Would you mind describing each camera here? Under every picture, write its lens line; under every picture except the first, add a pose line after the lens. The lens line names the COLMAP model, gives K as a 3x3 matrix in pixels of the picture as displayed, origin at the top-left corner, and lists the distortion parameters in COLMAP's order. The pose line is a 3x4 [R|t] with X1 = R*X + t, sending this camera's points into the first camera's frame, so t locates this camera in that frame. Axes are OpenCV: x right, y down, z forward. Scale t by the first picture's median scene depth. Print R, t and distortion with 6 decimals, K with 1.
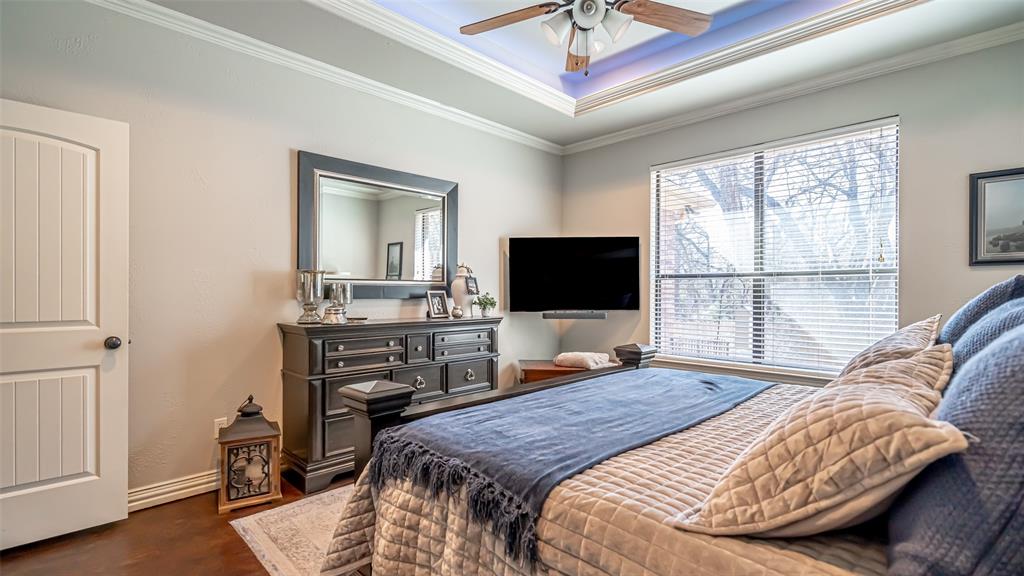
lens RADIAL K [[468.2, 0, 507.6], [0, 468.2, 289.7], [0, 0, 1]] dist [-0.000730, 0.000235]
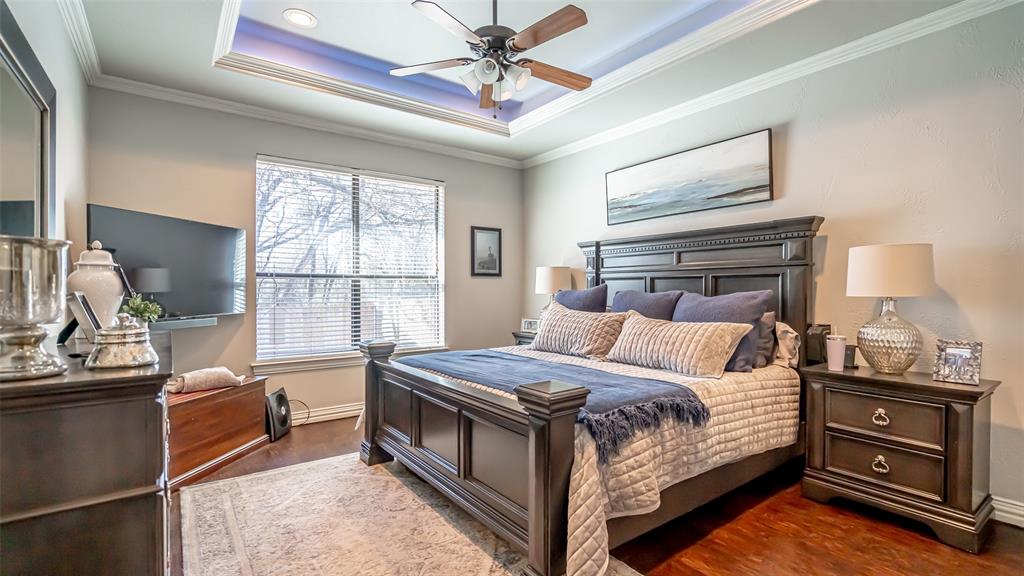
lens RADIAL K [[462.2, 0, 506.7], [0, 462.2, 292.1], [0, 0, 1]] dist [-0.004846, 0.001364]
pose [[0.145715, -0.006380, 0.989306, -0.587871], [0.001559, 0.999979, 0.006219, 0.000924], [-0.989325, 0.000636, 0.145722, 0.443226]]
